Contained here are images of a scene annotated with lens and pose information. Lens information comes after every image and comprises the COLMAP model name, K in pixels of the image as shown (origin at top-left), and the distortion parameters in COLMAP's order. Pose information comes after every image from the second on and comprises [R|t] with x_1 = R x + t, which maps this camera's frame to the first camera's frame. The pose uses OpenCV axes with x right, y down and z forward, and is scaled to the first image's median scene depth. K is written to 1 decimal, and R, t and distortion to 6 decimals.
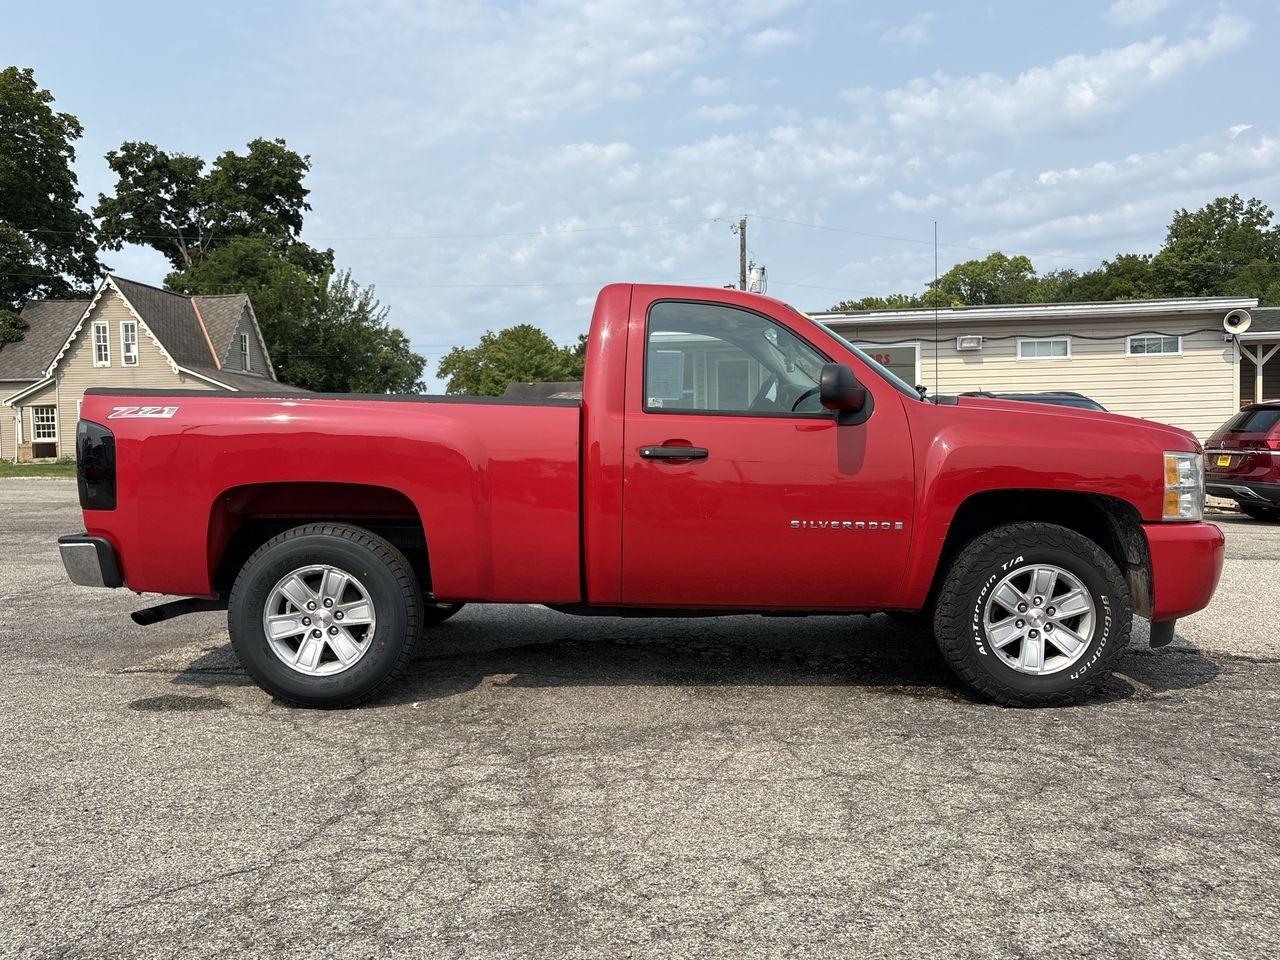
lens RADIAL K [[1166.8, 0, 641.3], [0, 1166.8, 449.5], [0, 0, 1]] dist [0.124534, -0.364408]
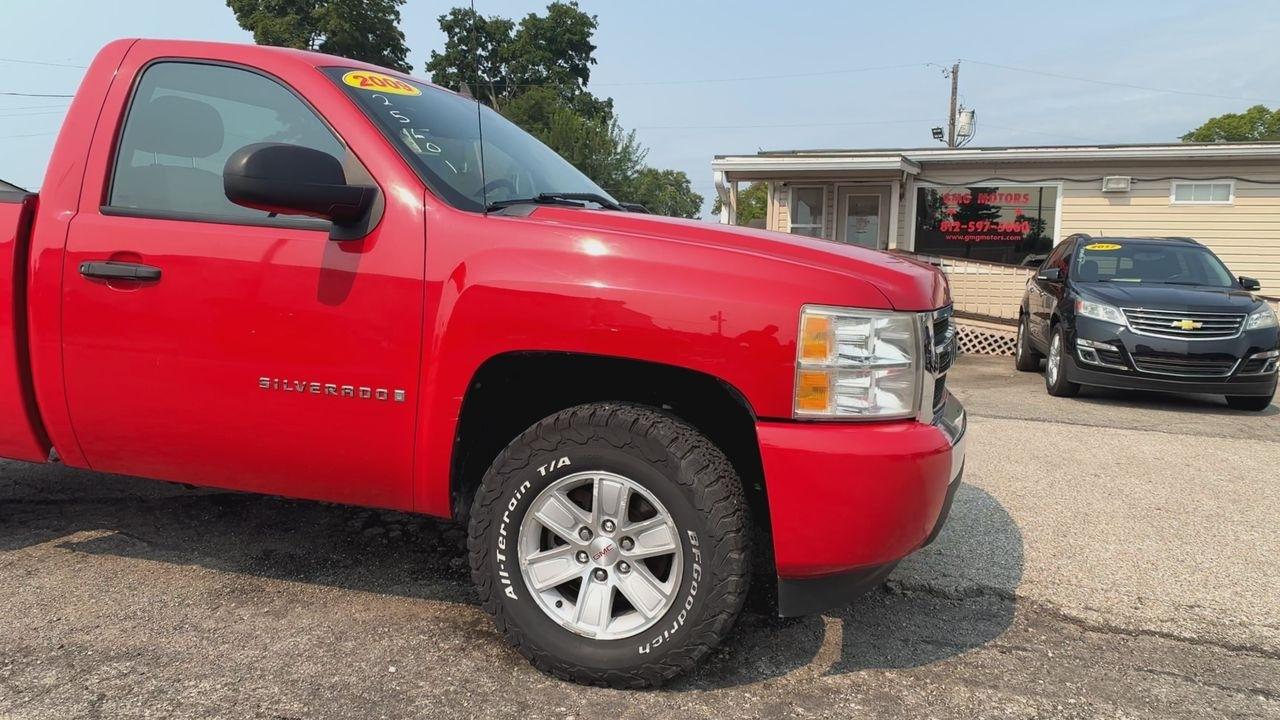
lens RADIAL K [[982.1, 0, 705.7], [0, 982.1, 361.0], [0, 0, 1]] dist [-0.009284, -0.009963]
pose [[0.965811, 0.066807, -0.250491, 0.508171], [-0.046407, 0.995172, 0.086483, -0.010233], [0.255059, -0.071901, 0.964248, 0.492993]]
